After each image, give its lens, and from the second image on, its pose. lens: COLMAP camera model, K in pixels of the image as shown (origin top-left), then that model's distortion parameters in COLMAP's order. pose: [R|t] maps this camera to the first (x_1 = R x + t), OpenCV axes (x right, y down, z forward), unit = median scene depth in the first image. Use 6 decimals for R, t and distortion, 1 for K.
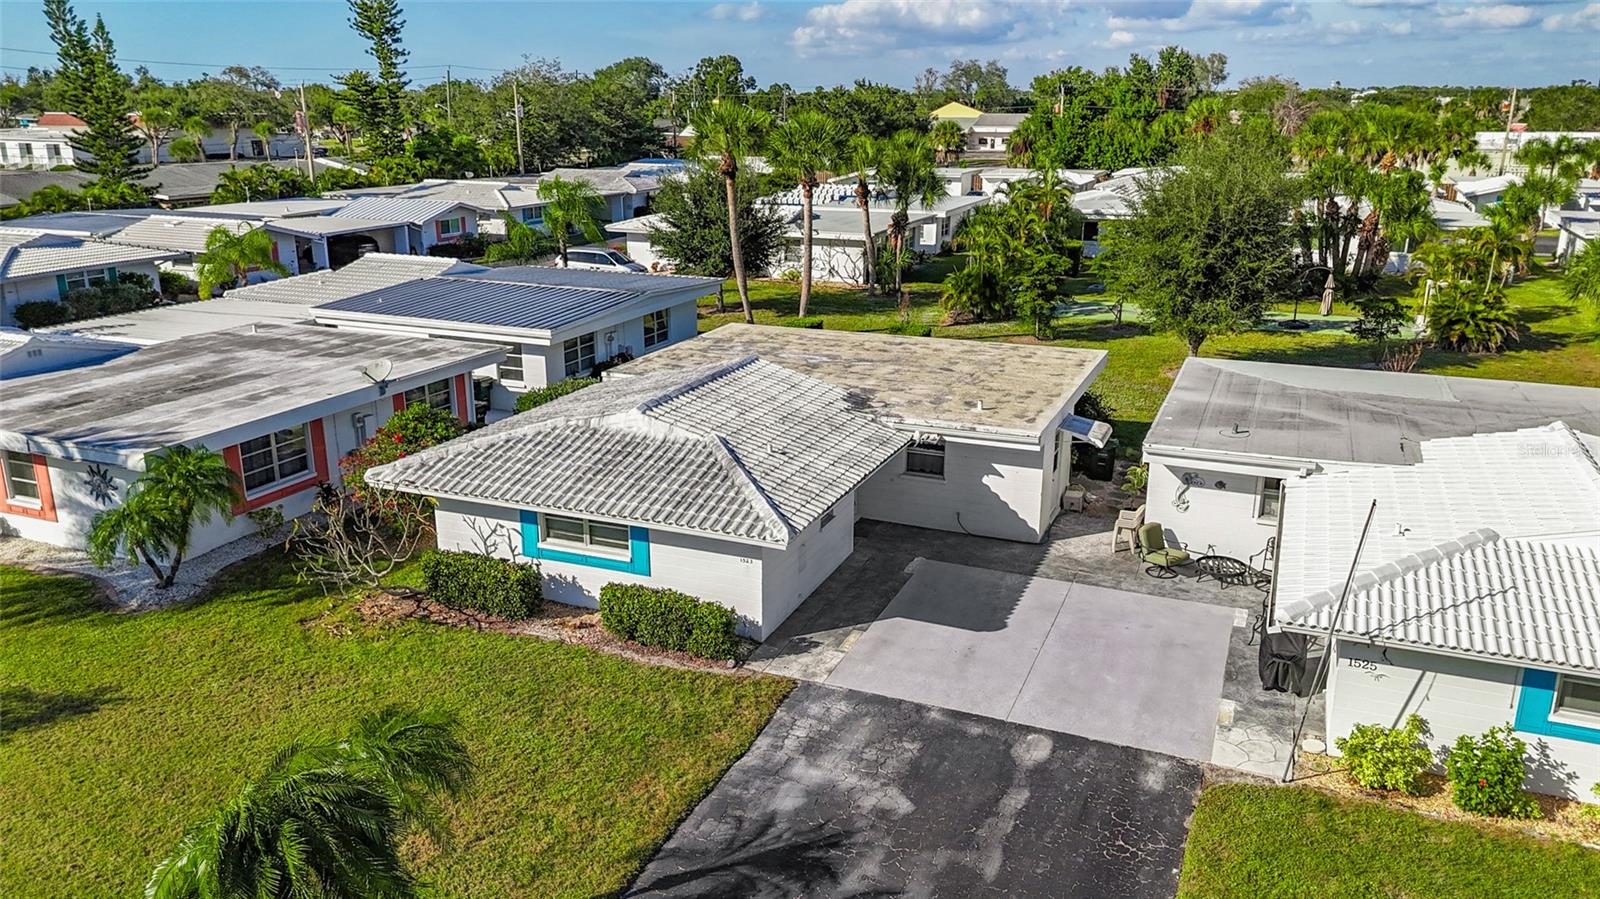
lens RADIAL K [[1183.8, 0, 800.3], [0, 1183.8, 441.8], [0, 0, 1]] dist [0.074723, -0.080232]
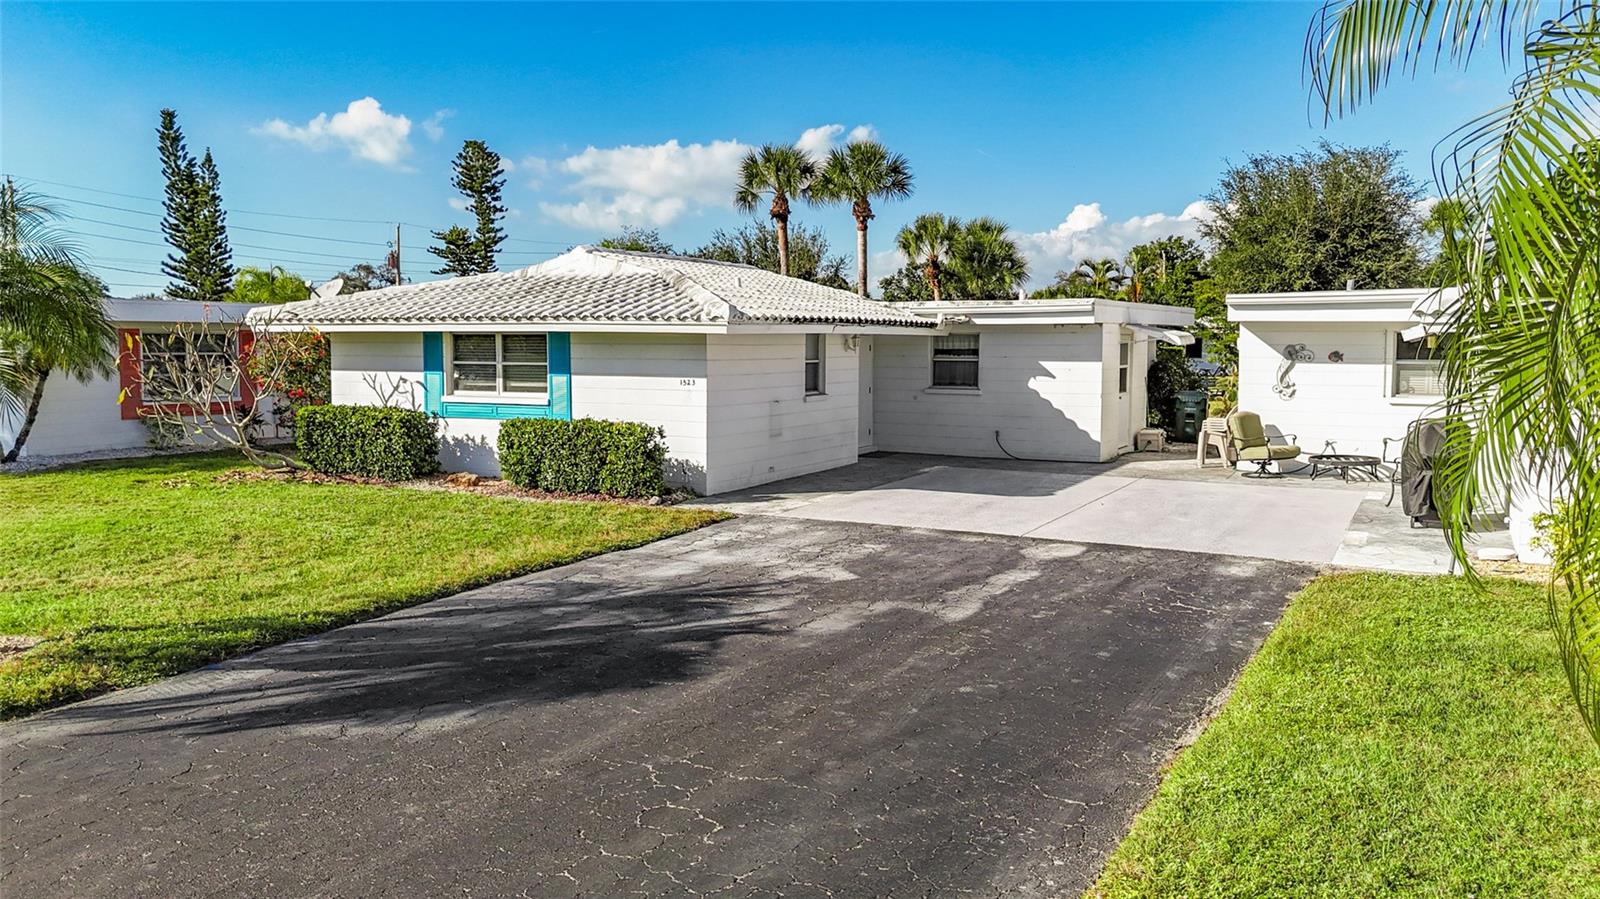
lens RADIAL K [[1198.1, 0, 797.6], [0, 1198.1, 419.2], [0, 0, 1]] dist [0.032761, 0.001009]
pose [[0.995347, 0.006450, -0.096141, 0.086920], [-0.026903, 0.976683, -0.212995, 0.252546], [0.092525, 0.214591, 0.972312, 0.236125]]
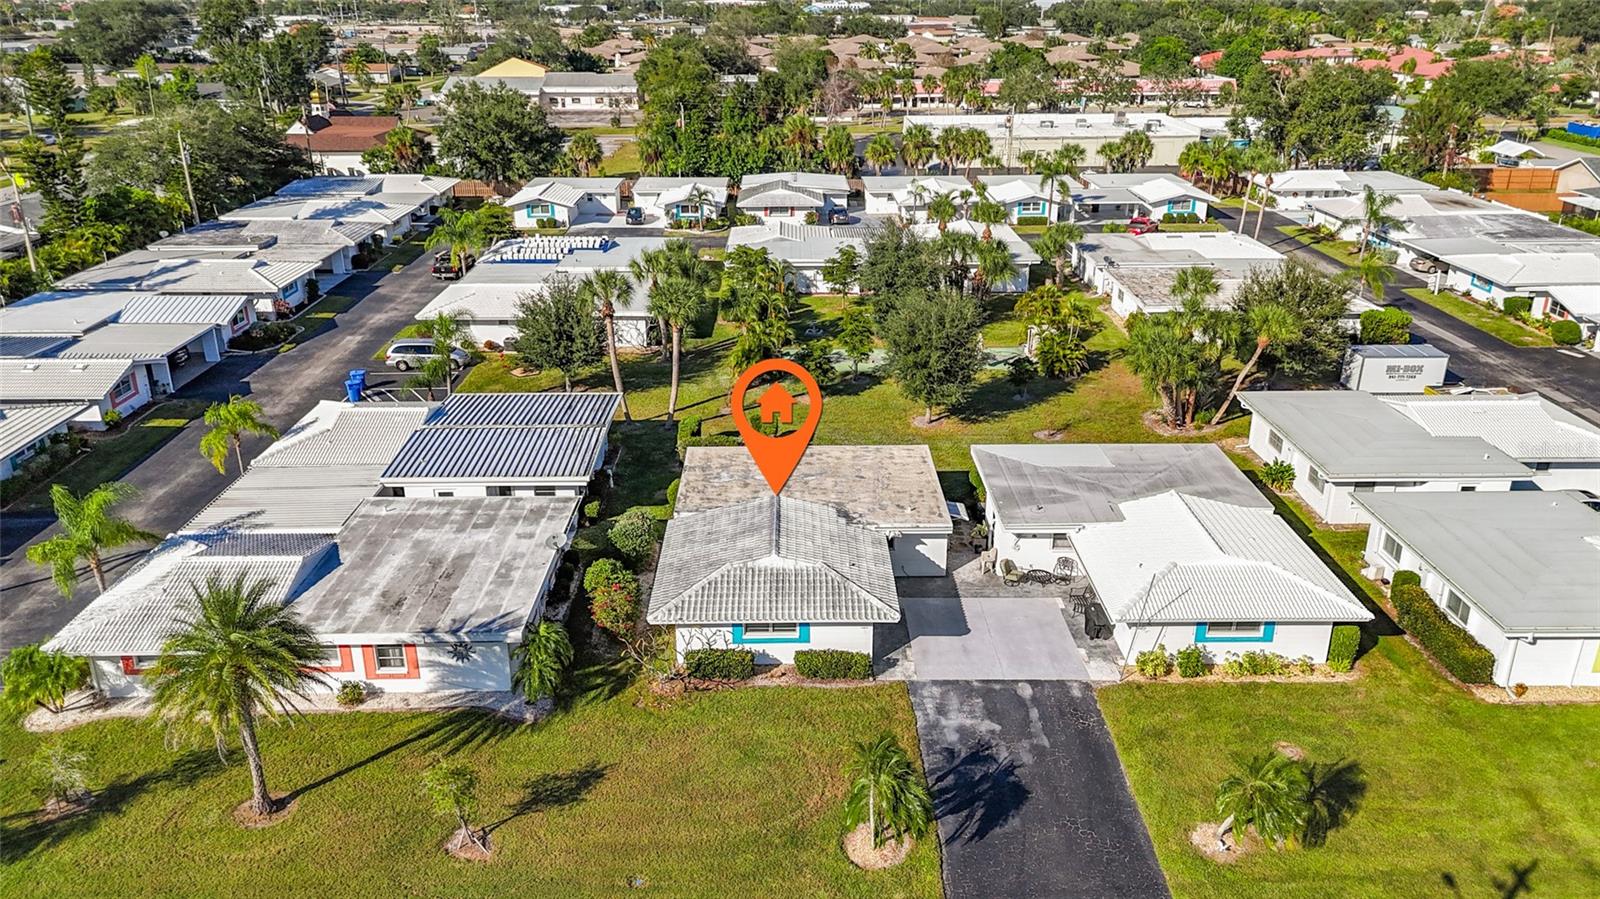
lens RADIAL K [[1183.8, 0, 800.3], [0, 1183.8, 441.8], [0, 0, 1]] dist [0.074723, -0.080232]
pose [[0.917874, -0.145339, 0.369303, -0.750062], [0.113390, 0.987781, 0.106918, -0.390907], [-0.380330, -0.056262, 0.923138, -0.715271]]
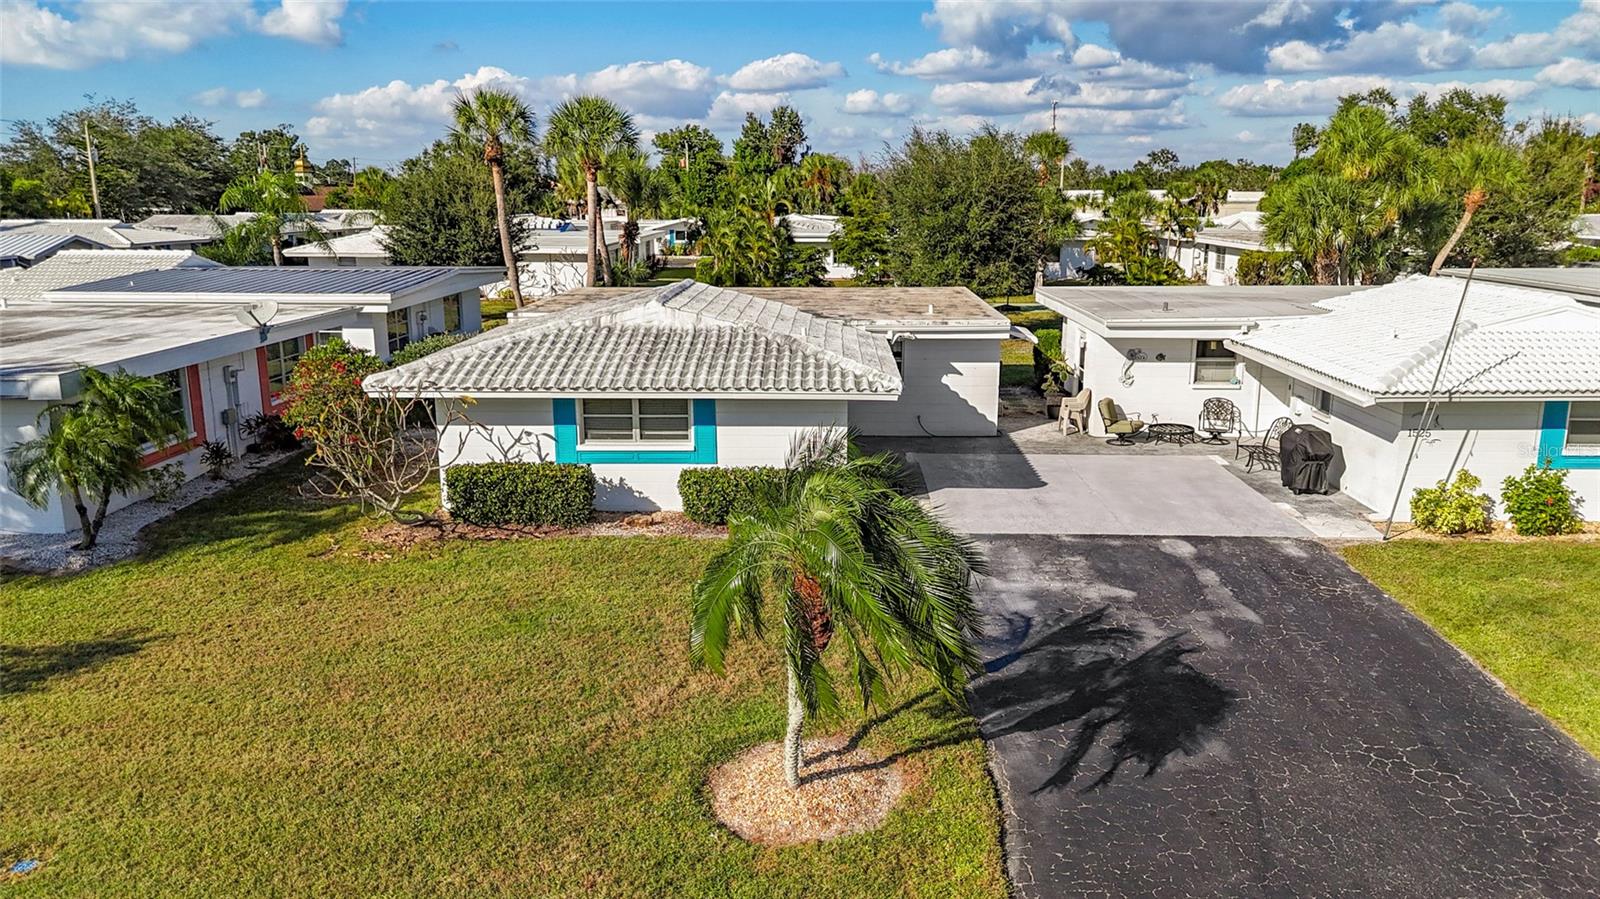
lens RADIAL K [[1183.8, 0, 800.3], [0, 1183.8, 441.8], [0, 0, 1]] dist [0.074723, -0.080232]
pose [[0.931864, -0.077814, 0.354364, -0.365012], [0.103779, 0.993088, -0.054836, 0.142664], [-0.347648, 0.087876, 0.933498, 0.093003]]
